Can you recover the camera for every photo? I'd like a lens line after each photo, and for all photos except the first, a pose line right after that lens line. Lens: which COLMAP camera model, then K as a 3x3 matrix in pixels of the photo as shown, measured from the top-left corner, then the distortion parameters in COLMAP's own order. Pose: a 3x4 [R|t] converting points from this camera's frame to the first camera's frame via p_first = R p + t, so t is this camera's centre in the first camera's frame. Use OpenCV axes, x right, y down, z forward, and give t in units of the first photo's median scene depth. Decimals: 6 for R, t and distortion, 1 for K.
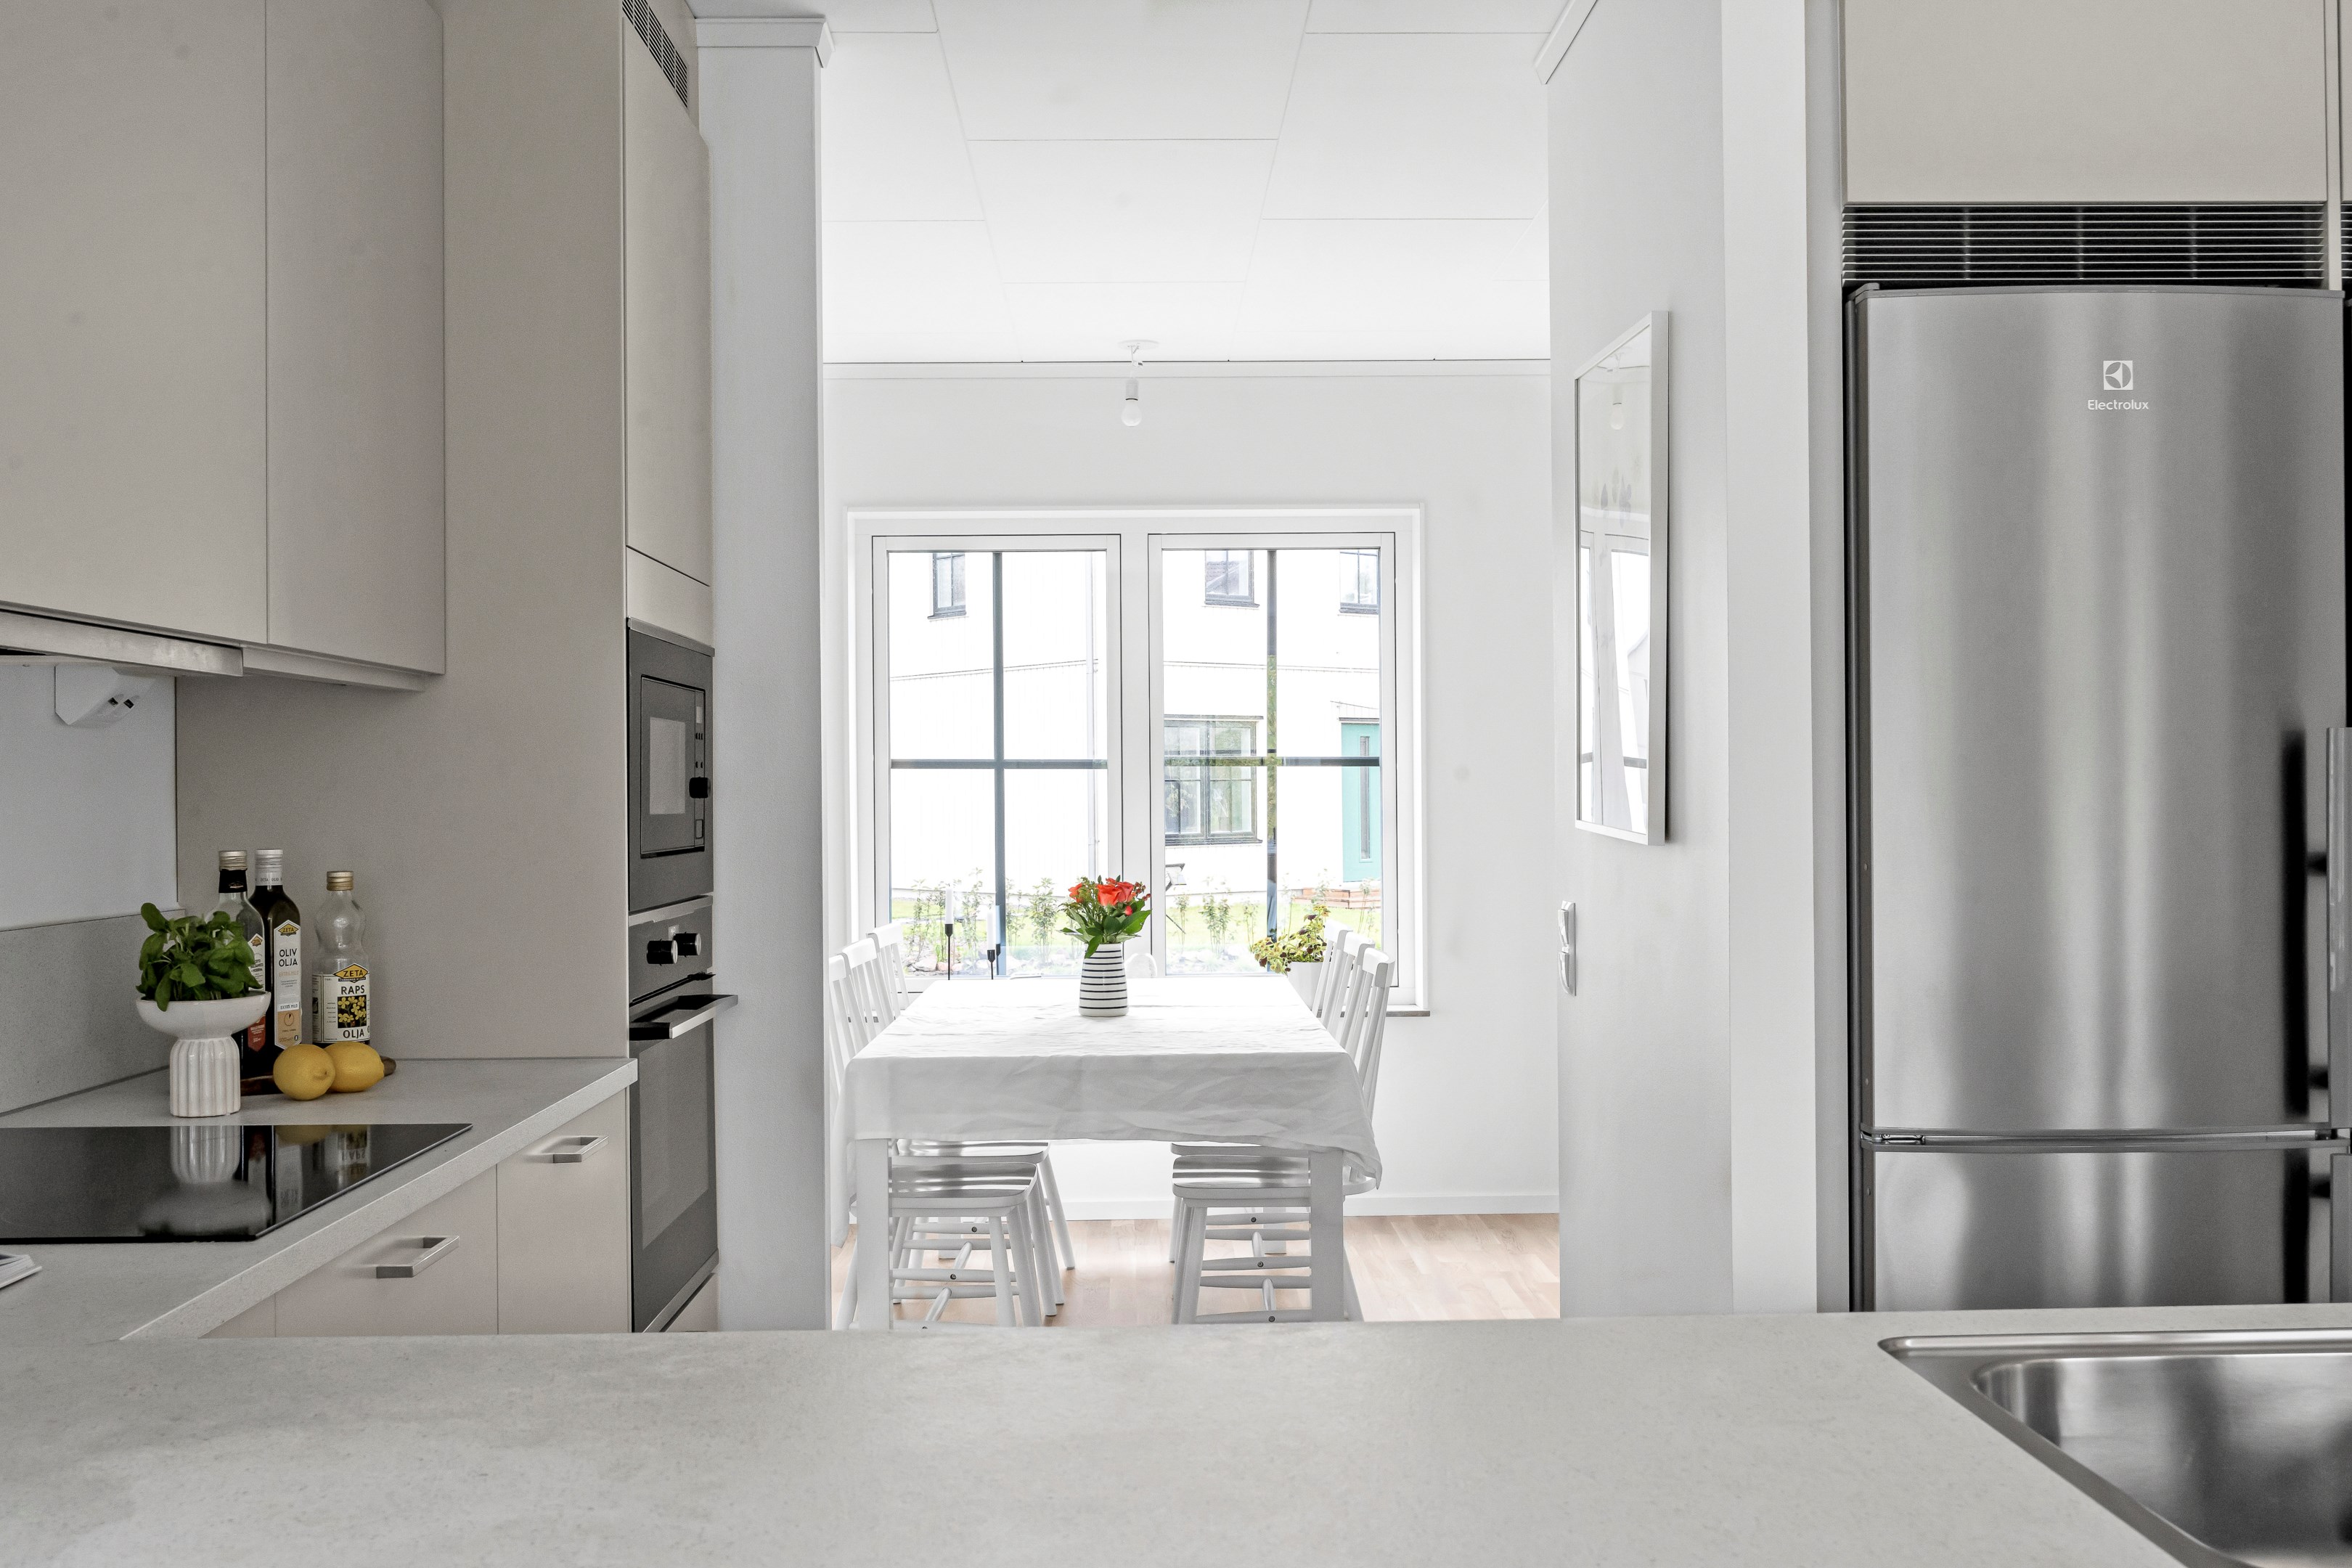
lens RADIAL K [[2285.8, 0, 1180.9], [0, 2285.8, 773.8], [0, 0, 1]] dist [-0.045585, 0.000000]
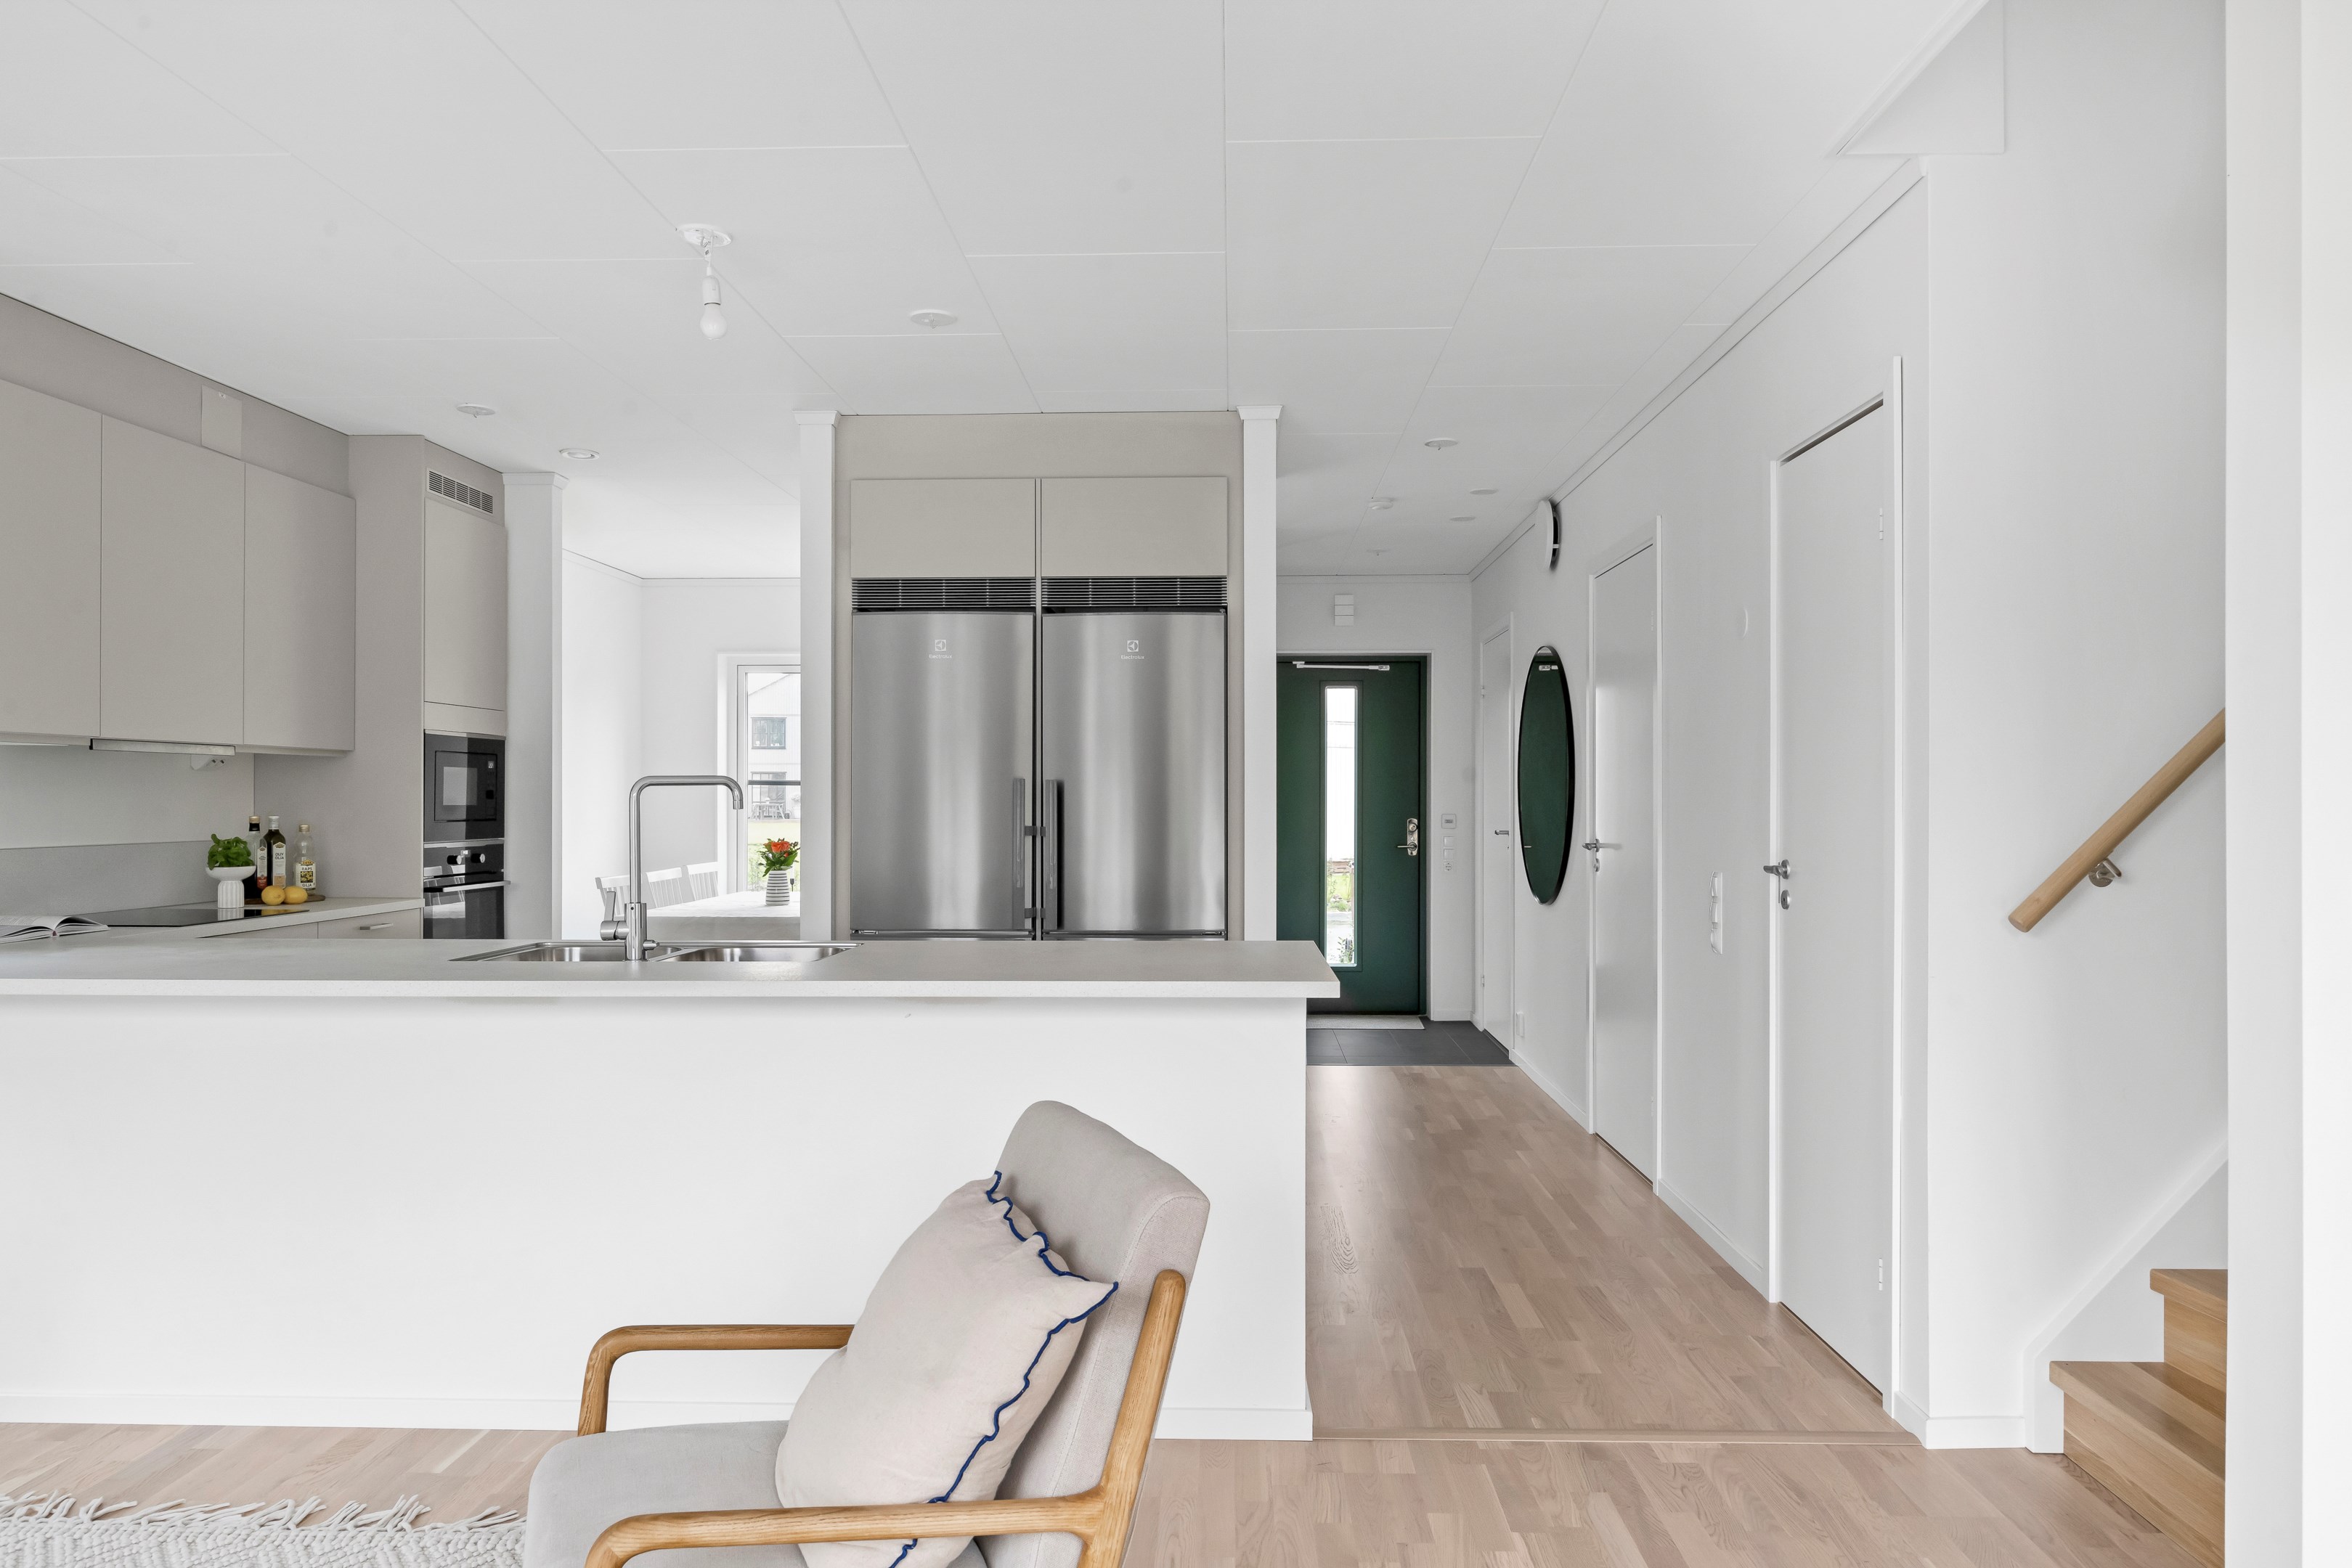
lens RADIAL K [[1602.6, 0, 1178.0], [0, 1602.6, 786.3], [0, 0, 1]] dist [0.007917, -0.002197]
pose [[0.998601, 0.009950, -0.051942, 0.768927], [-0.009922, 0.999950, 0.000799, -0.014364], [0.051947, -0.000283, 0.998650, -0.852356]]
